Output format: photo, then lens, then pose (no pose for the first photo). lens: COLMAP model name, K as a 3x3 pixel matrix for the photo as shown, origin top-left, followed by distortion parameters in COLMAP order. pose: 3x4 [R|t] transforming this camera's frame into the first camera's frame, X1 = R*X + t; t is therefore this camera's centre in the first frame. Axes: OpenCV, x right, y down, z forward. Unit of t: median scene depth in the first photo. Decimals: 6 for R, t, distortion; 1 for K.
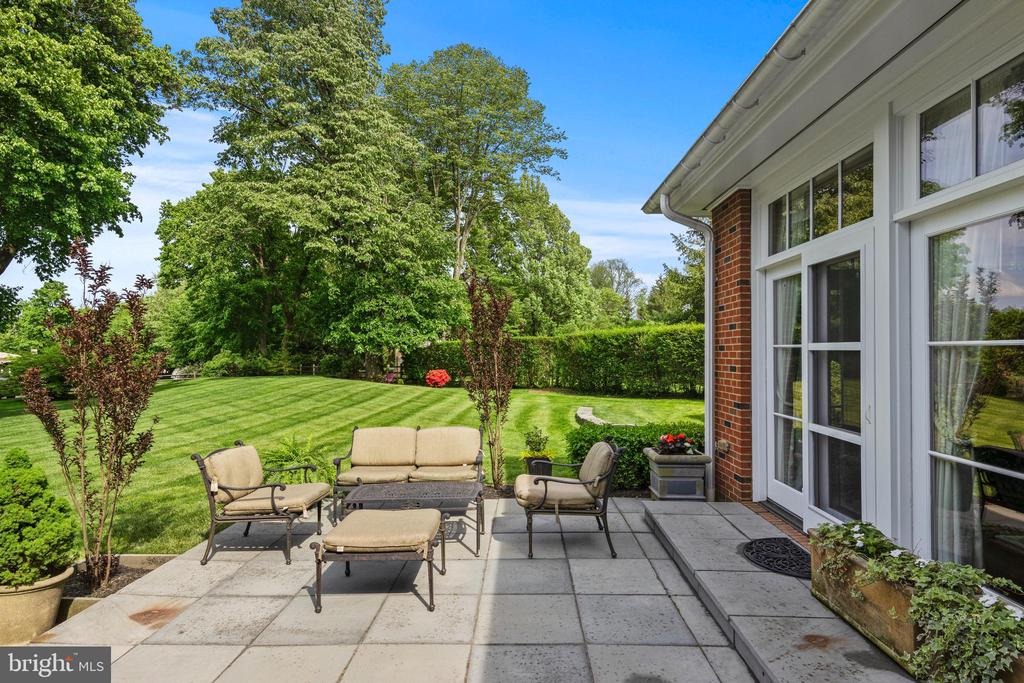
lens RADIAL K [[567.2, 0, 512.0], [0, 567.2, 341.5], [0, 0, 1]] dist [-0.001355, -0.000246]
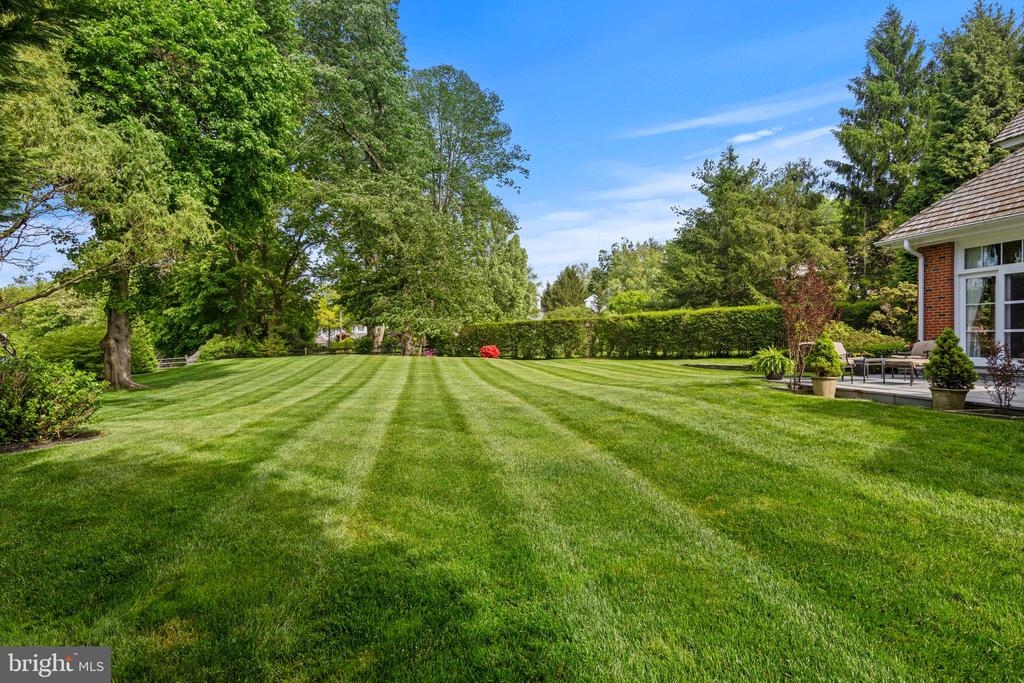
lens RADIAL K [[524.0, 0, 512.0], [0, 524.0, 341.5], [0, 0, 1]] dist [0.007070, -0.000088]
pose [[0.976120, -0.004592, 0.217184, -0.338036], [0.000634, 0.999833, 0.018290, 0.021348], [-0.217232, -0.017716, 0.975959, -0.145300]]
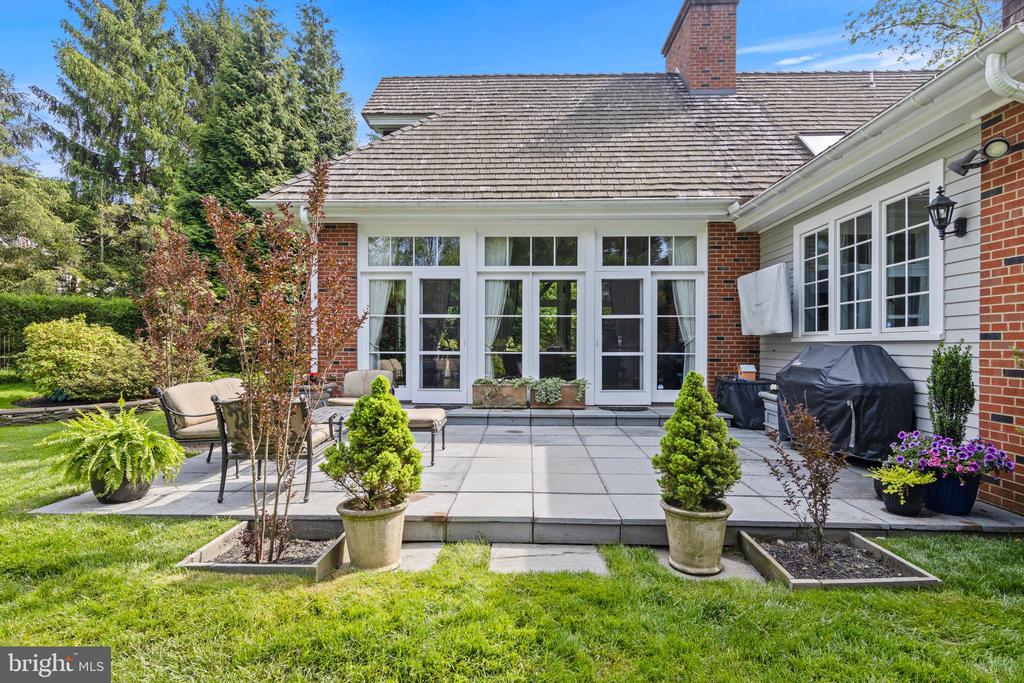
lens RADIAL K [[524.0, 0, 512.0], [0, 524.0, 341.5], [0, 0, 1]] dist [0.007070, -0.000088]
pose [[0.005013, 0.000153, 0.999987, -0.207326], [-0.008660, 0.999962, -0.000110, 0.013646], [-0.999950, -0.008659, 0.005014, 0.083749]]
